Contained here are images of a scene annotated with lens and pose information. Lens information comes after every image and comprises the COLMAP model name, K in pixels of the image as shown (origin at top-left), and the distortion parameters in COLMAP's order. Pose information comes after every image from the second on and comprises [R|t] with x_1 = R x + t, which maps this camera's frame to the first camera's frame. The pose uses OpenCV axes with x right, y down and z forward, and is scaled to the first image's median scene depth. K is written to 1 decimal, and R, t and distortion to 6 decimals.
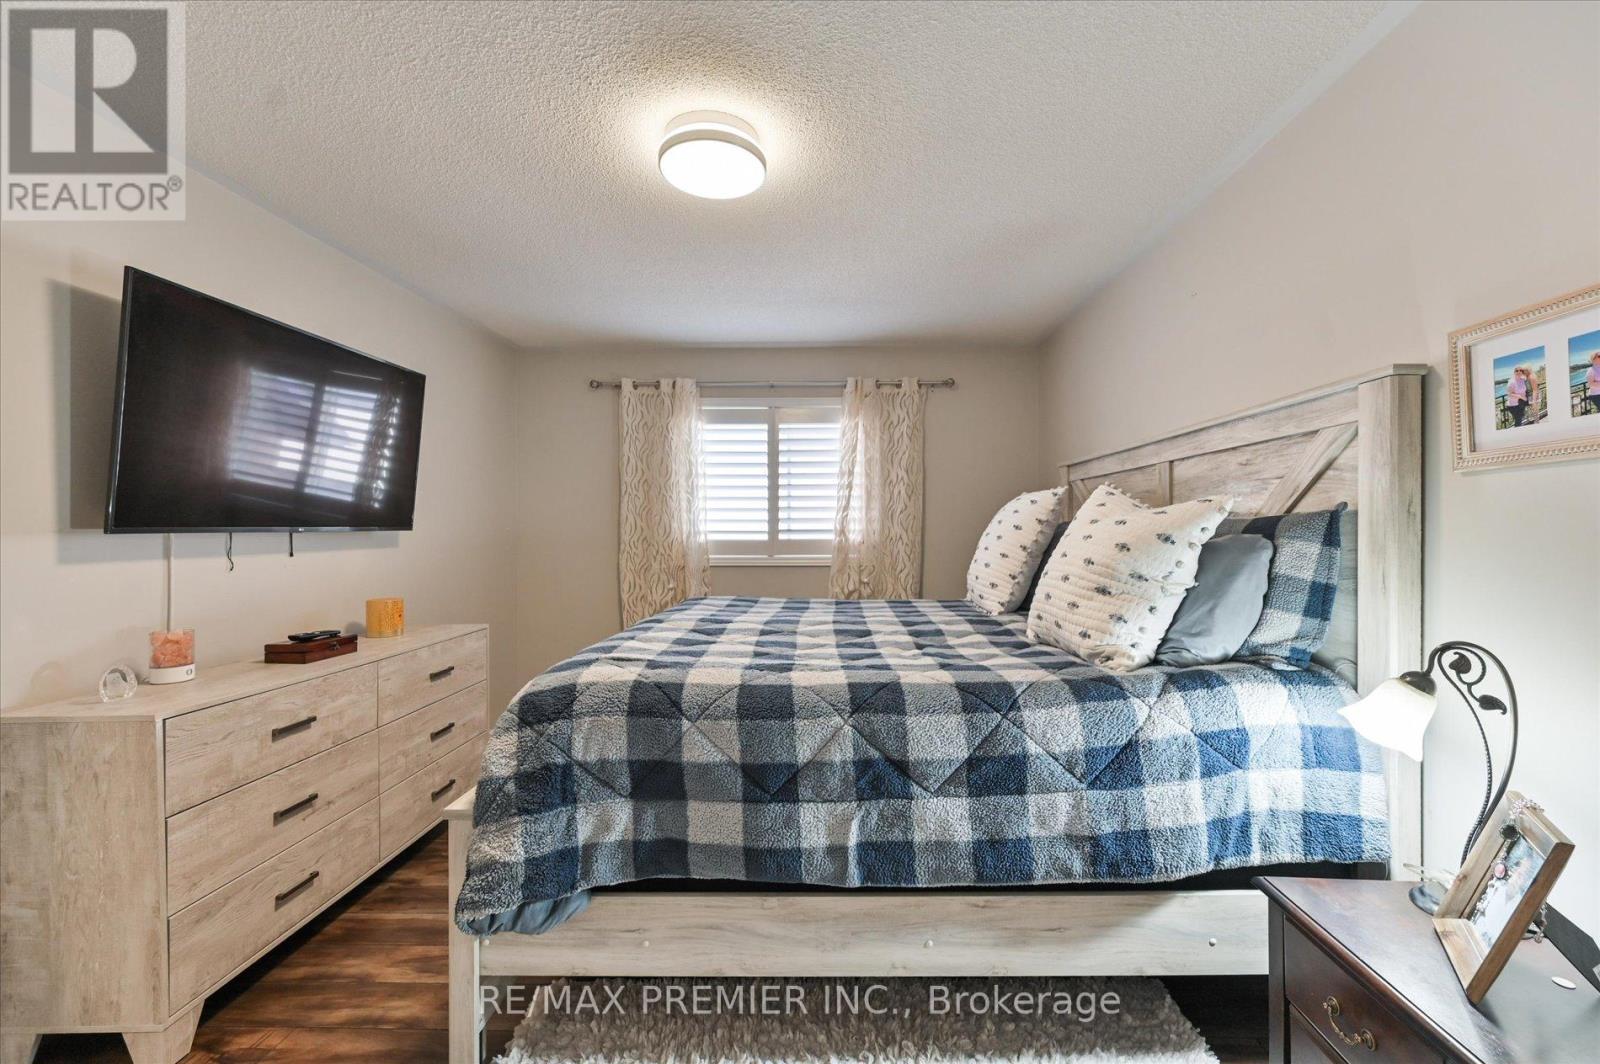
lens RADIAL K [[643.7, 0, 804.0], [0, 643.7, 530.7], [0, 0, 1]] dist [-0.002554, -0.001001]
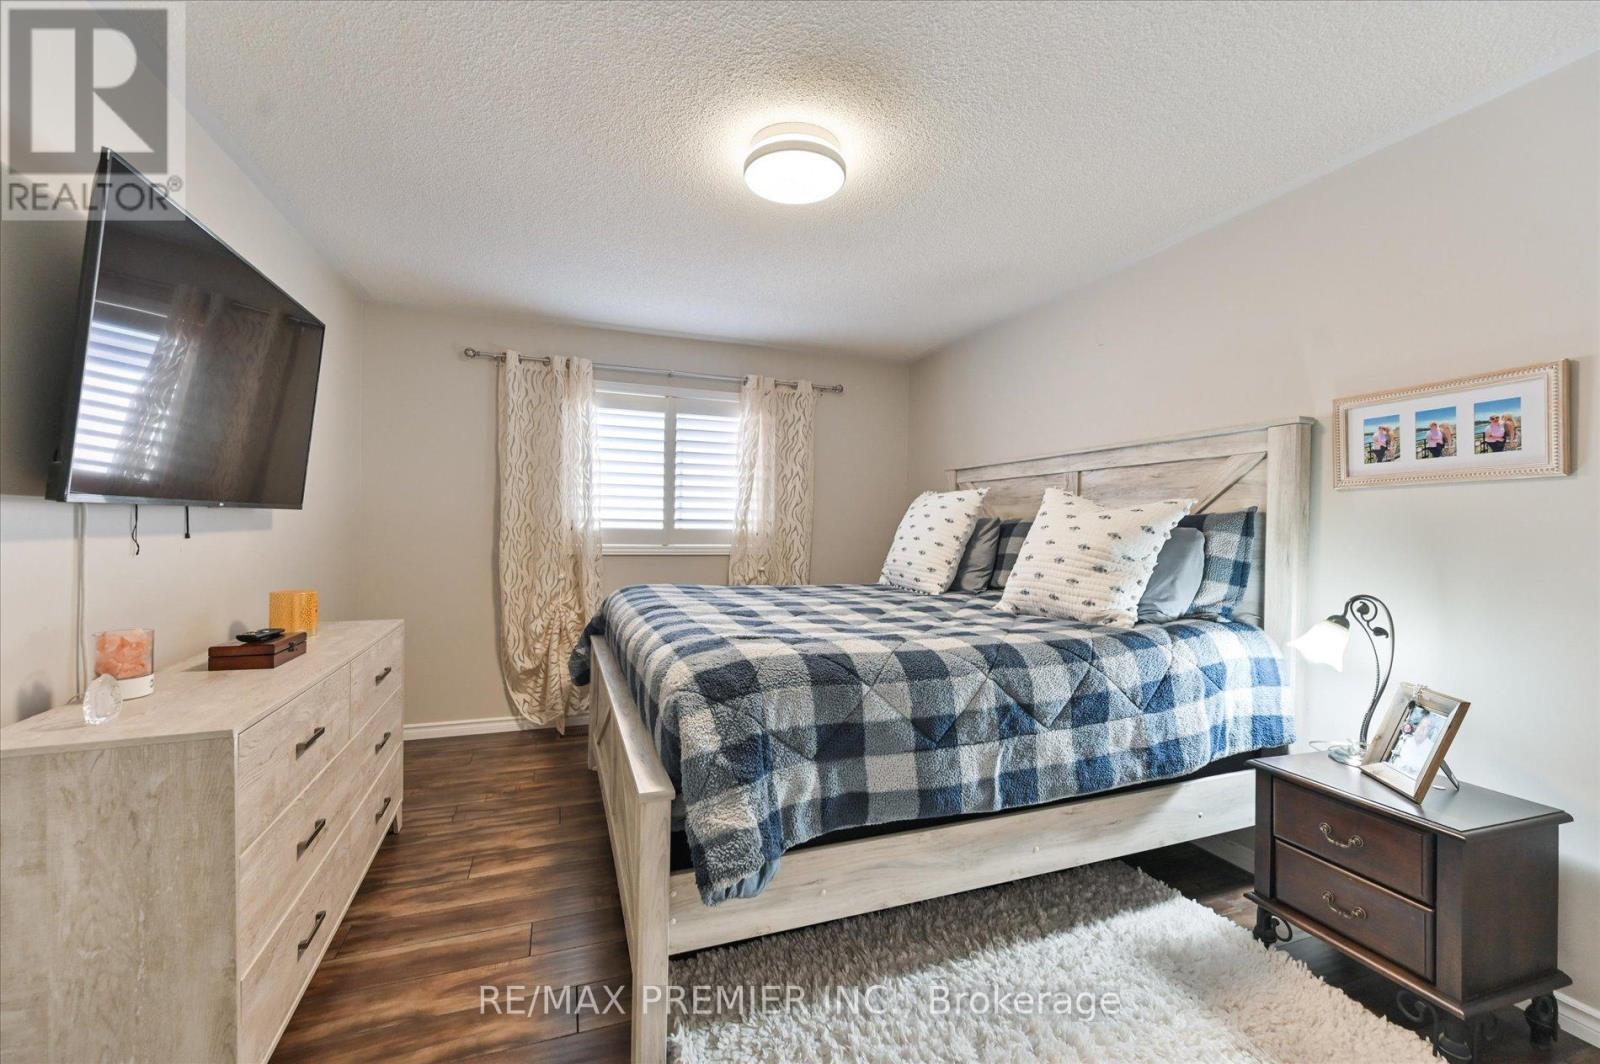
lens RADIAL K [[643.7, 0, 777.5], [0, 643.7, 529.6], [0, 0, 1]] dist [-0.002554, -0.001001]
pose [[0.935593, 0.015650, 0.352734, -0.659968], [-0.018297, 0.999824, 0.004171, 0.021382], [-0.352606, -0.010356, 0.935714, 0.010669]]
